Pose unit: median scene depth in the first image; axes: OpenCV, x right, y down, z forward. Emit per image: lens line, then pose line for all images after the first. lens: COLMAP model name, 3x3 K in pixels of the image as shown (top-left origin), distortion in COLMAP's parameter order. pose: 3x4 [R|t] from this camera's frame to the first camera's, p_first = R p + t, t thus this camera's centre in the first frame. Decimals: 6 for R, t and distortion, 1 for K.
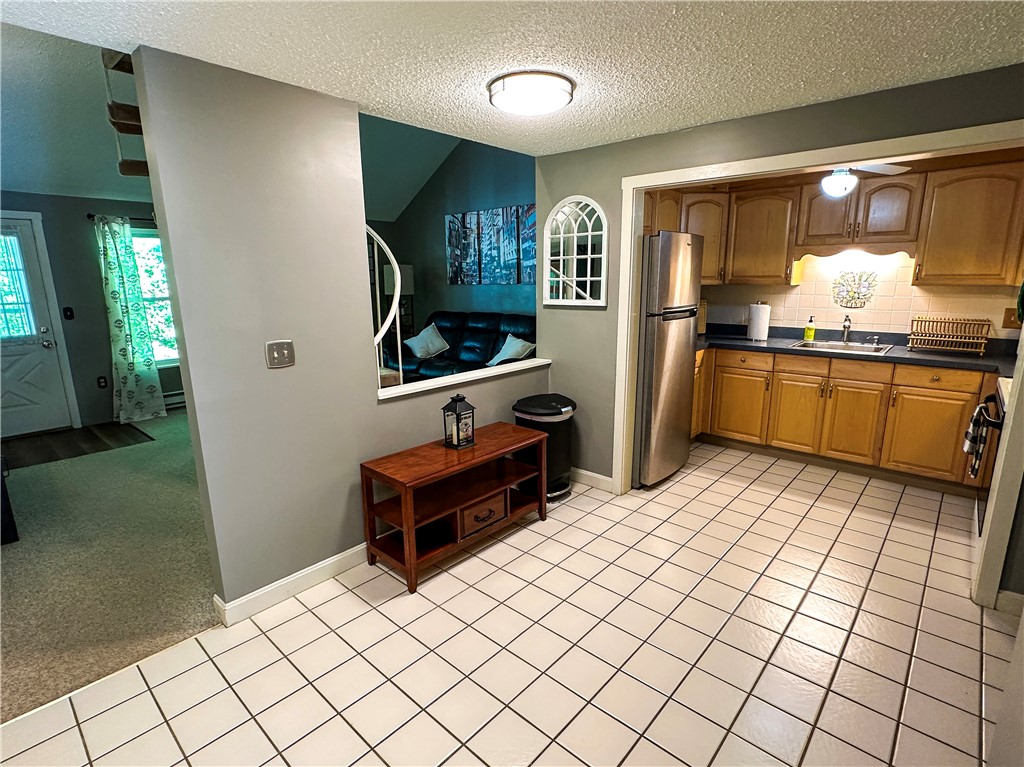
lens RADIAL K [[512.0, 0, 510.4], [0, 512.0, 388.8], [0, 0, 1]] dist [-0.004168, 0.001893]
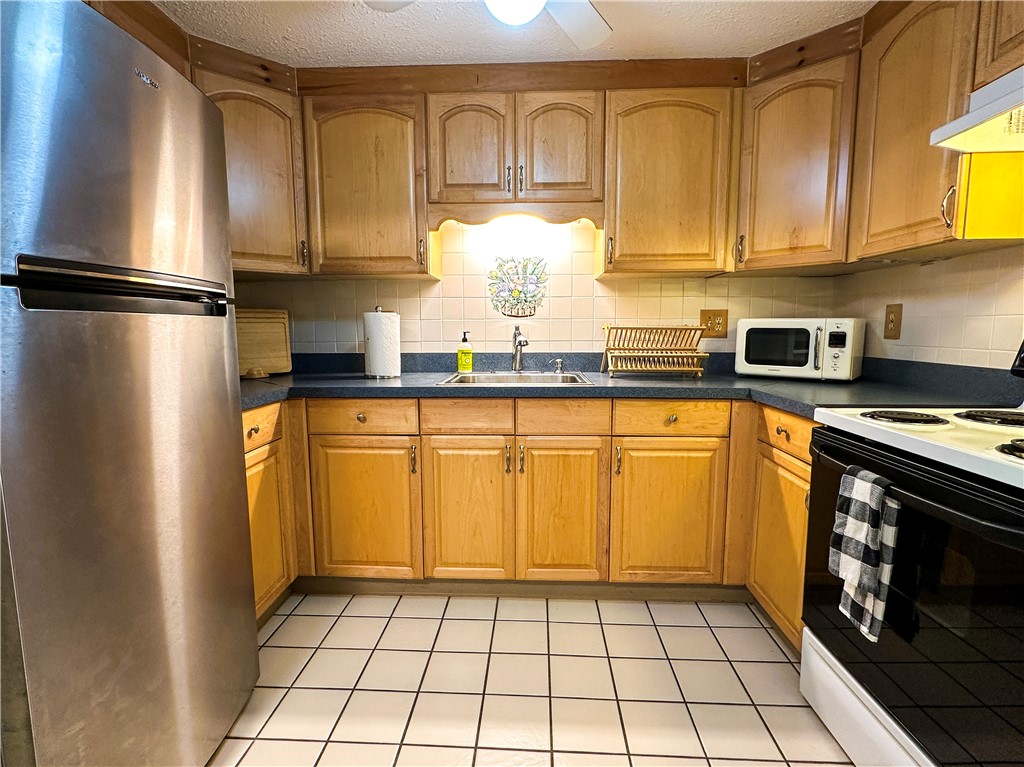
lens RADIAL K [[512.0, 0, 510.8], [0, 512.0, 387.0], [0, 0, 1]] dist [-0.004168, 0.001893]
pose [[0.770670, -0.064621, 0.633949, 0.264817], [0.132917, 0.989264, -0.060743, -0.037383], [-0.623218, 0.131075, 0.770986, 0.547622]]
